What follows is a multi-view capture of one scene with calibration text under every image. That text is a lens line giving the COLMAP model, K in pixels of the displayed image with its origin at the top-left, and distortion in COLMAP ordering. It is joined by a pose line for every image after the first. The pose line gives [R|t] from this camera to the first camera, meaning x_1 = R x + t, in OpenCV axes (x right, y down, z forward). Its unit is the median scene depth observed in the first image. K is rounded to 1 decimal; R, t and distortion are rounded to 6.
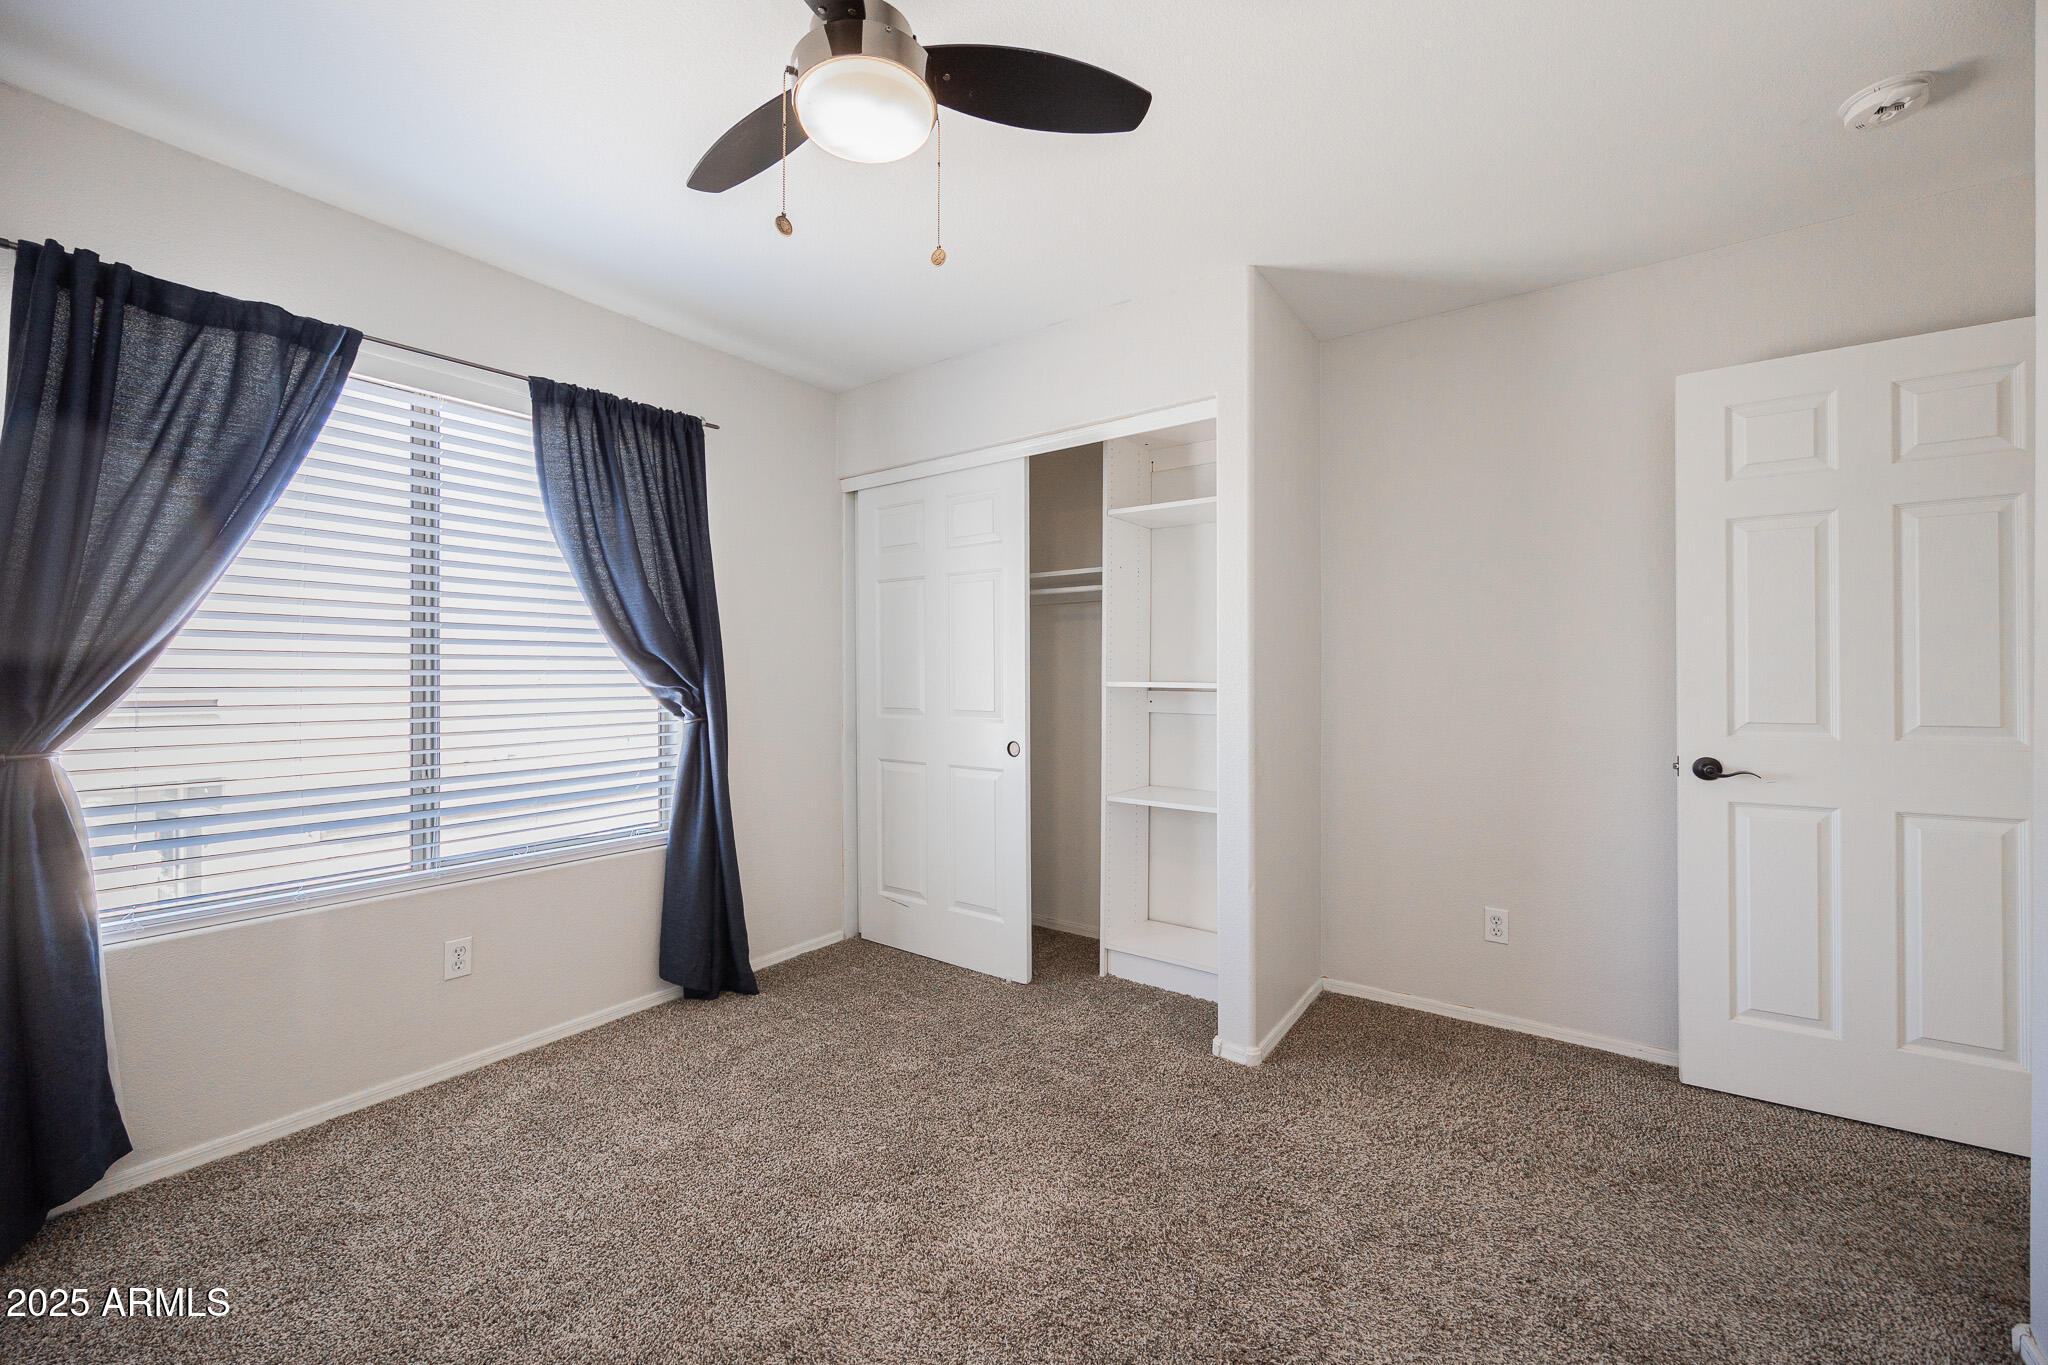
lens RADIAL K [[787.8, 0, 1027.1], [0, 787.8, 678.7], [0, 0, 1]] dist [-0.001930, 0.000039]
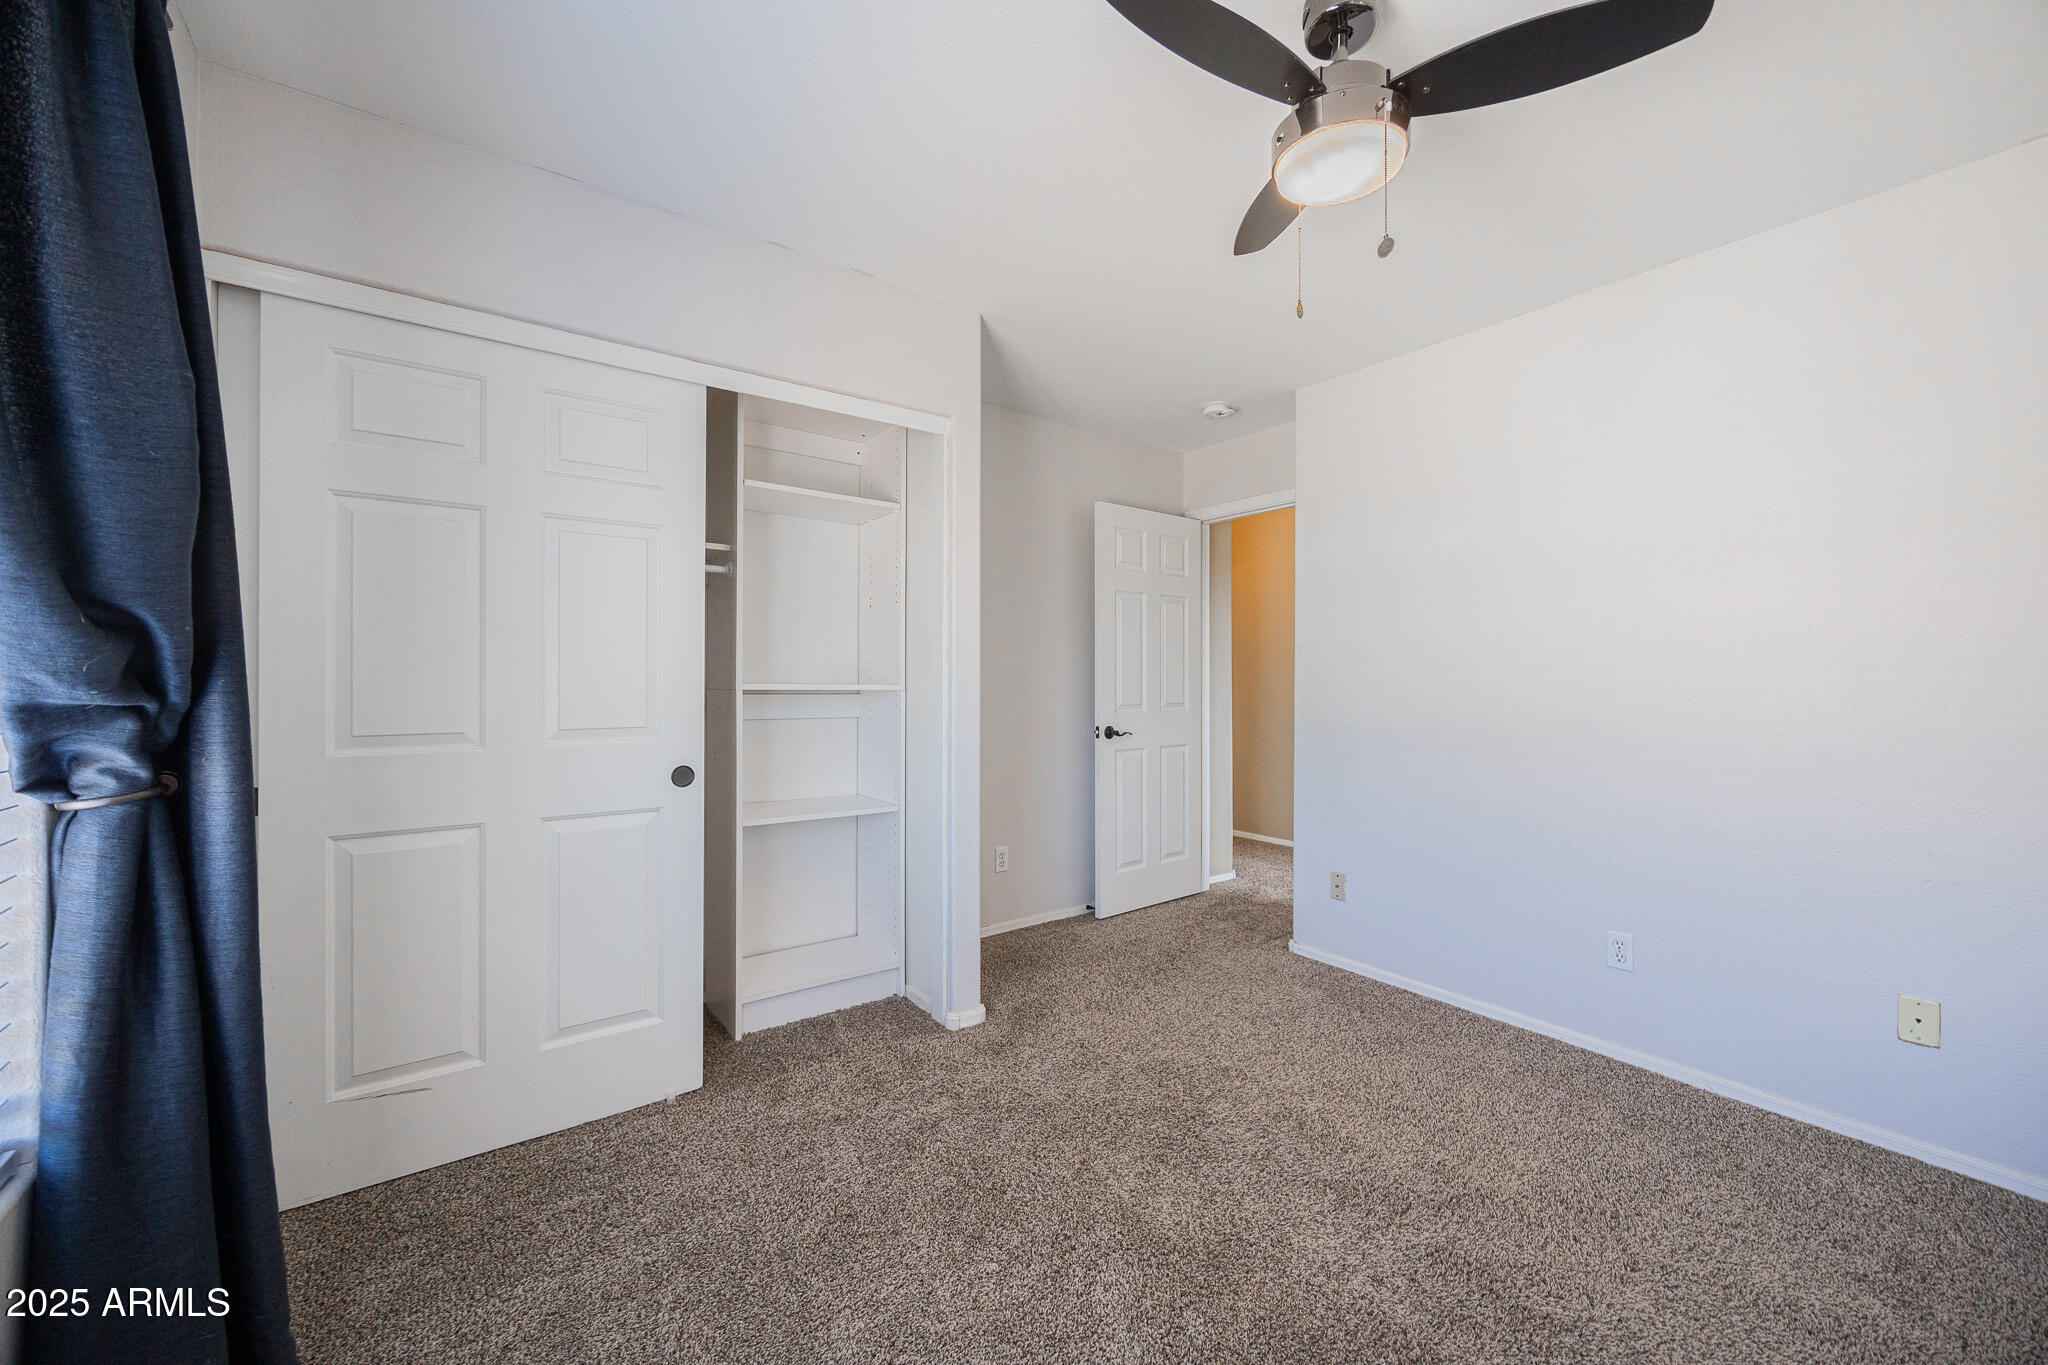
lens RADIAL K [[787.8, 0, 1024.8], [0, 787.8, 680.0], [0, 0, 1]] dist [-0.001930, 0.000039]
pose [[0.306007, -0.002058, 0.952027, -0.769402], [-0.002644, 0.999992, 0.003011, -0.005101], [-0.952025, -0.003439, 0.305999, 0.589859]]
